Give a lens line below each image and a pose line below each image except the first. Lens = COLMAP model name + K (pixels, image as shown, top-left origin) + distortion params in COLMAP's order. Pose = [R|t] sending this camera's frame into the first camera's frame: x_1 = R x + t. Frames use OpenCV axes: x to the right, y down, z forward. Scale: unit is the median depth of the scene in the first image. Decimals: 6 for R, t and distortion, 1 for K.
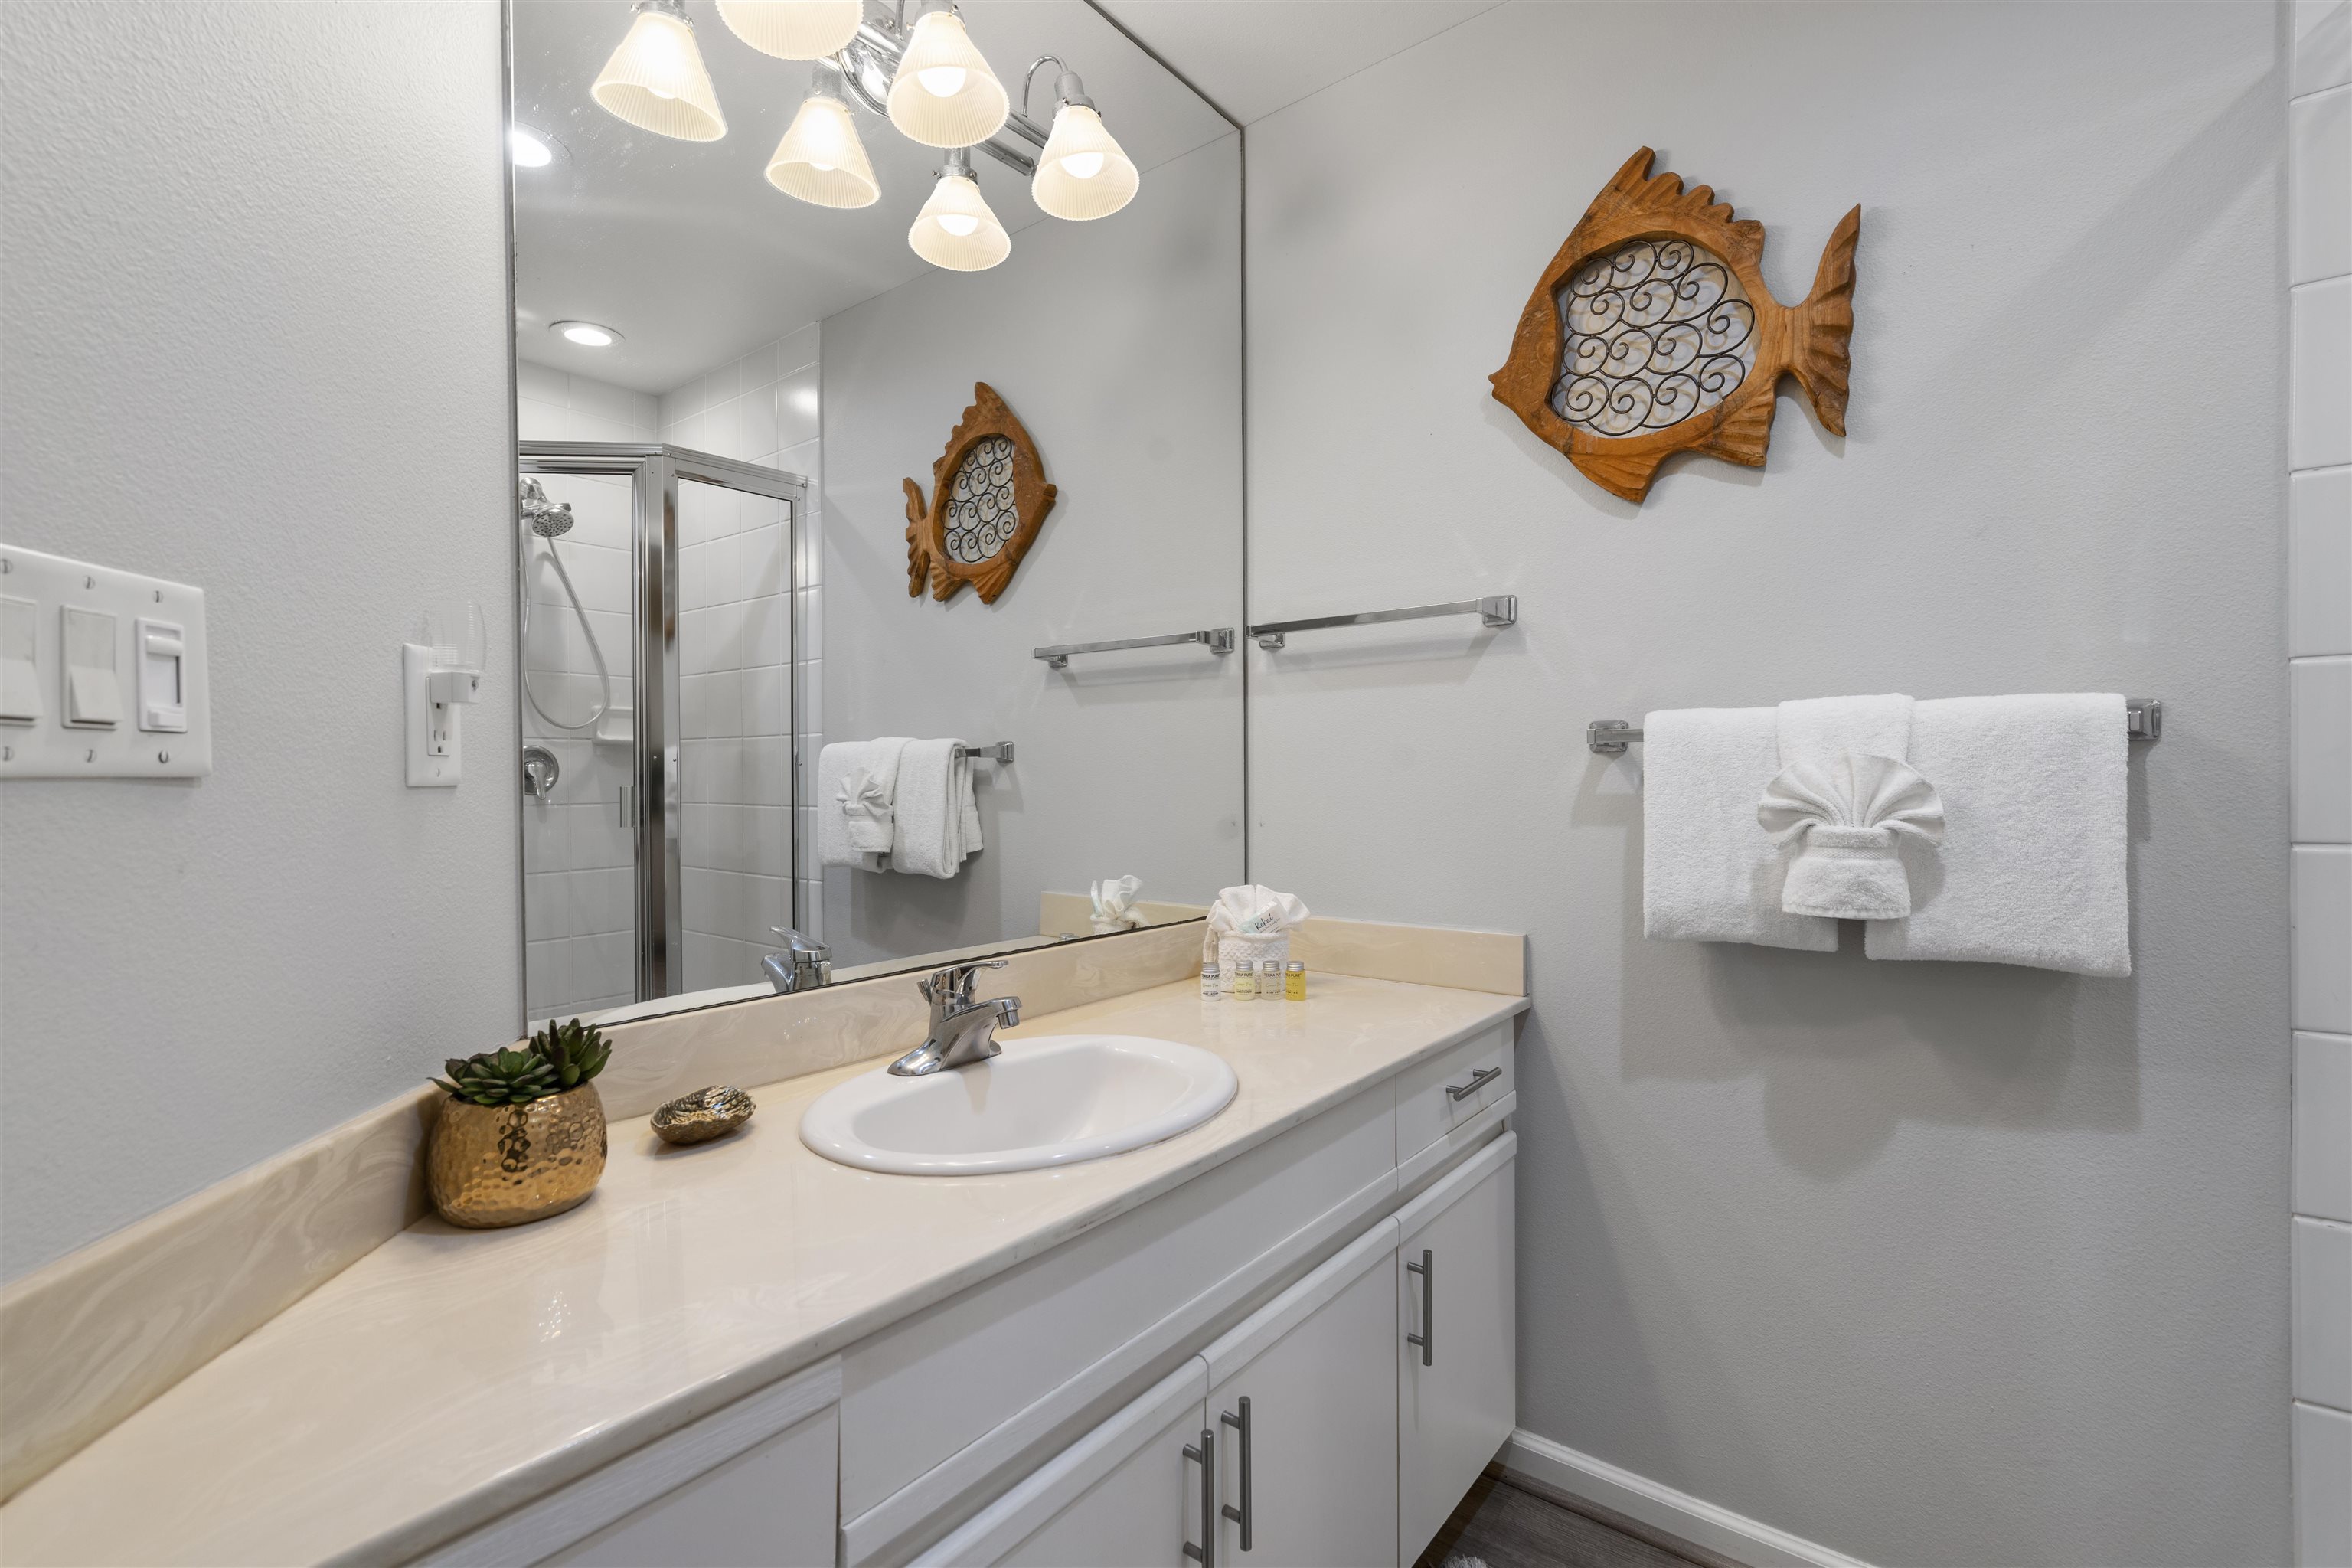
lens RADIAL K [[1061.2, 0, 1176.3], [0, 1061.2, 795.1], [0, 0, 1]] dist [-0.005568, 0.001164]
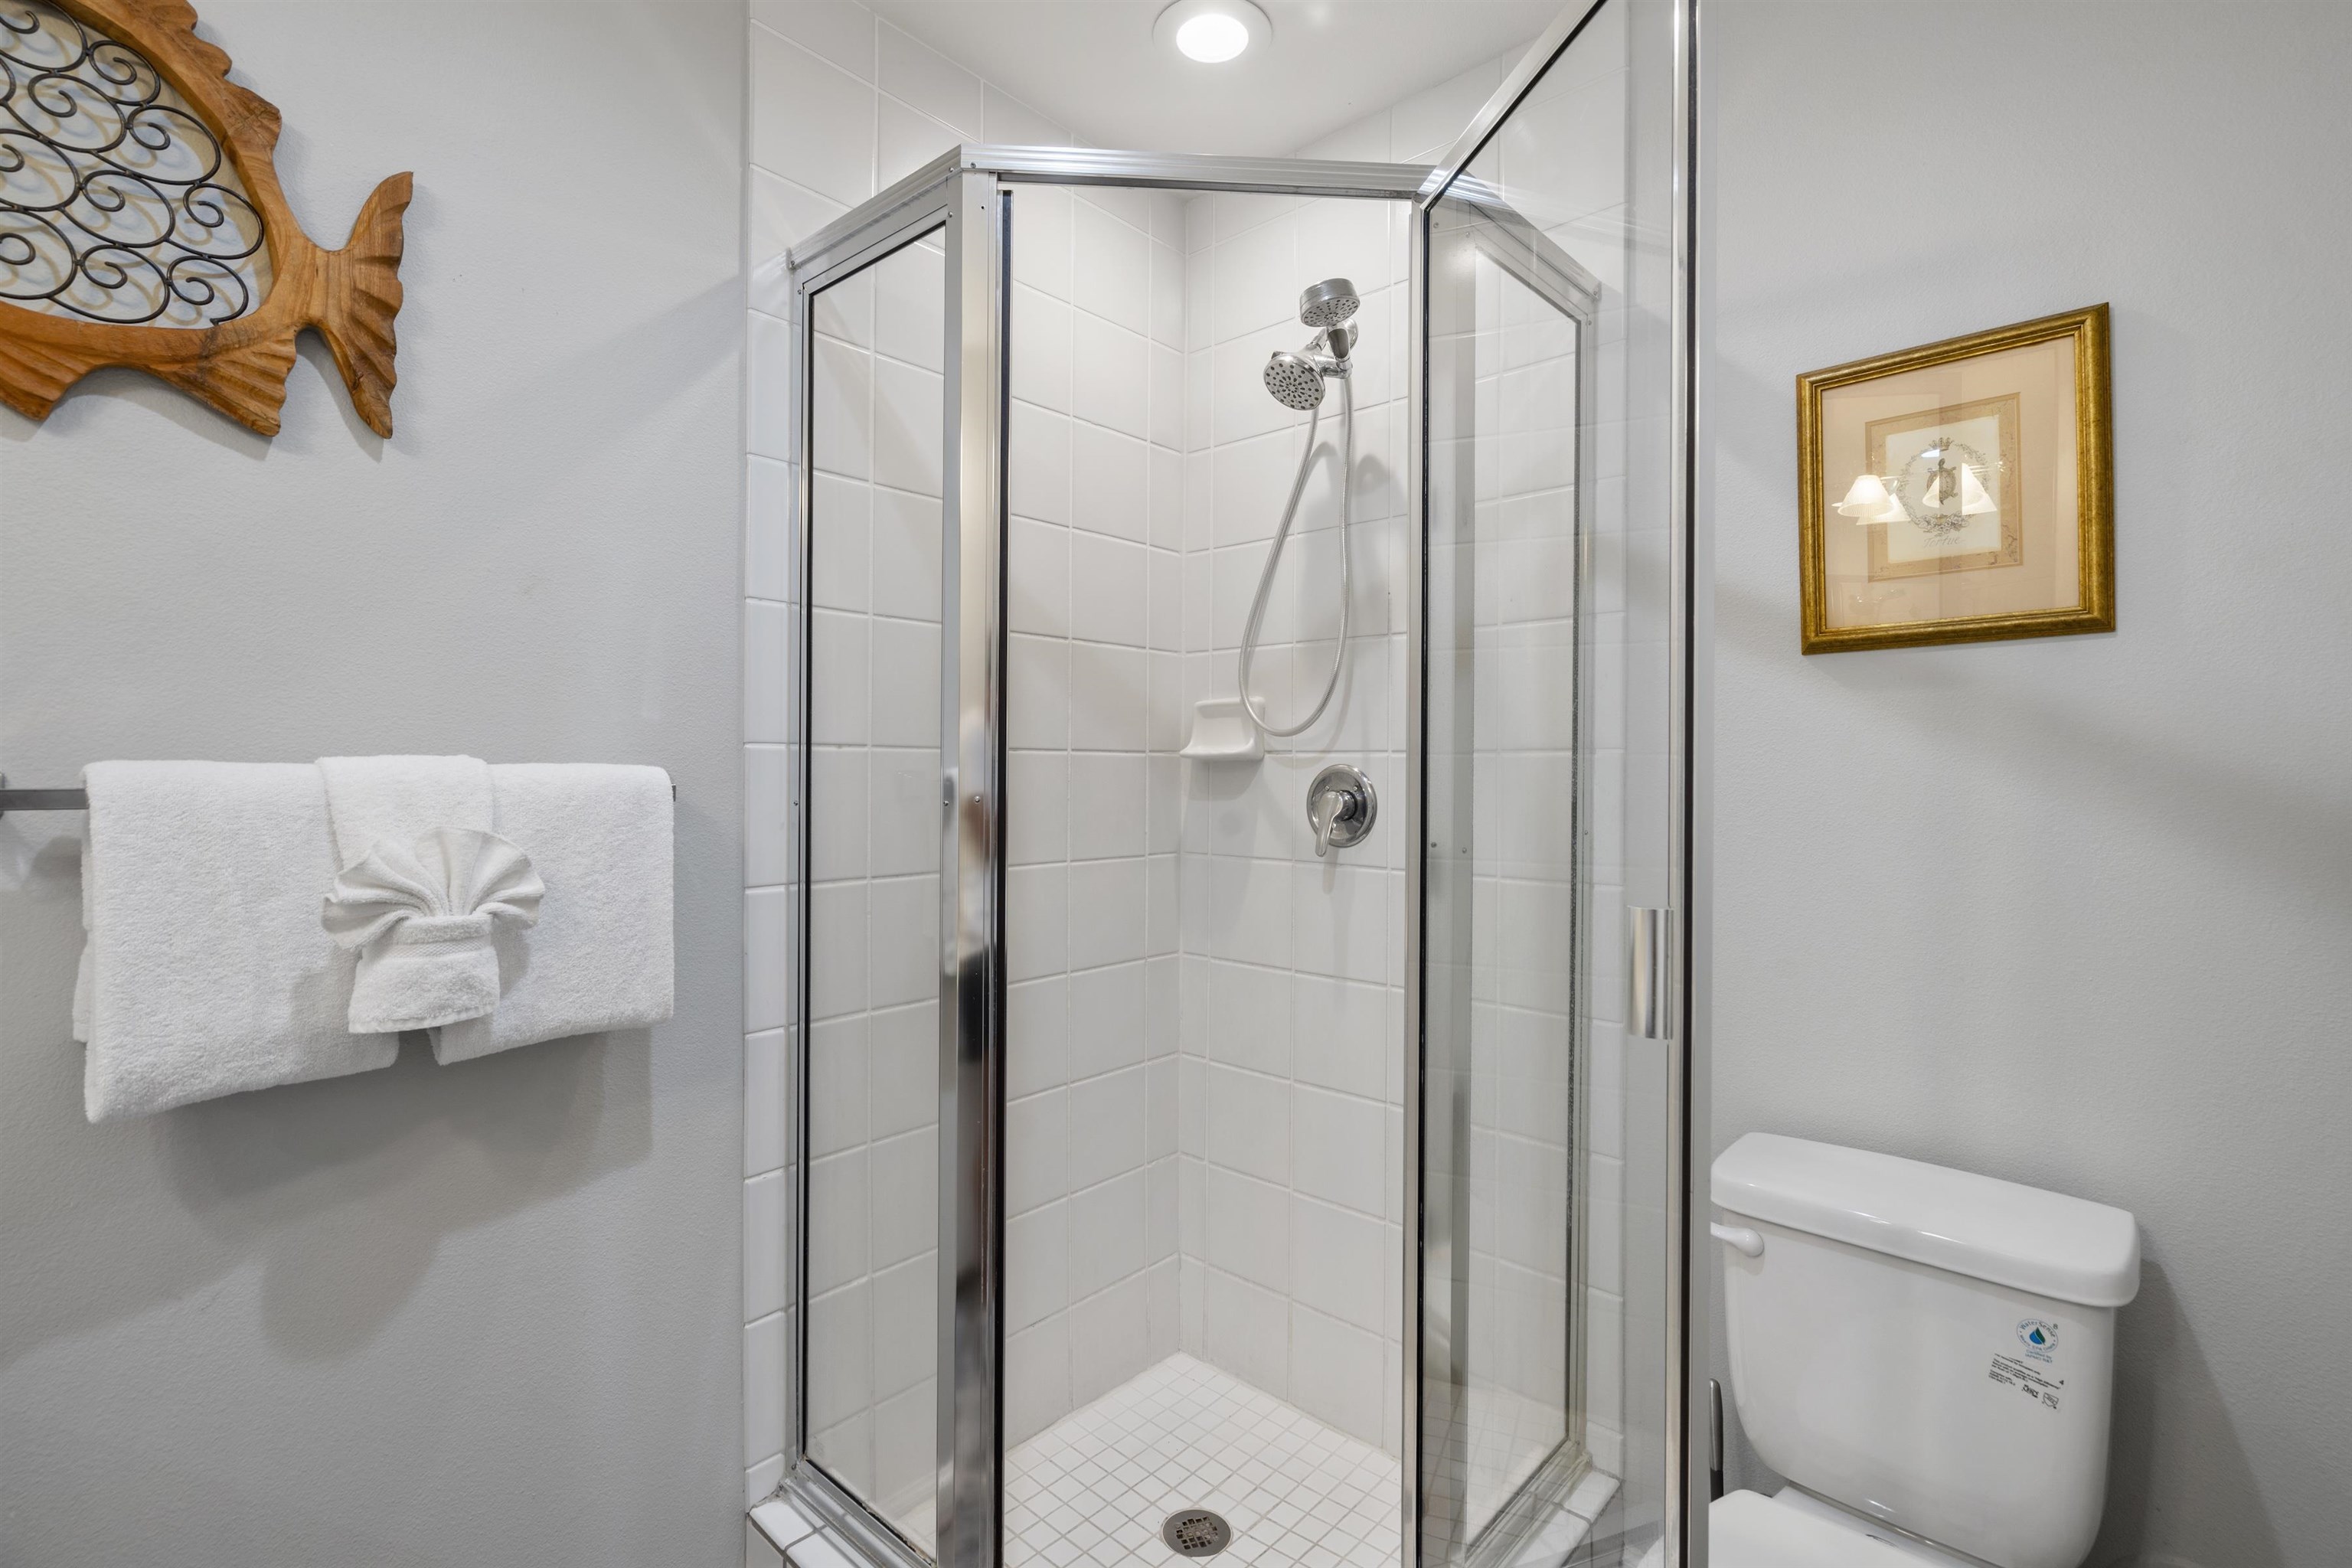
lens RADIAL K [[1061.2, 0, 1179.8], [0, 1061.2, 772.8], [0, 0, 1]] dist [-0.005568, 0.001164]
pose [[0.050483, 0.004492, 0.998715, -0.164410], [0.008716, 0.999950, -0.004938, -0.069298], [-0.998687, 0.008954, 0.050441, 0.348223]]
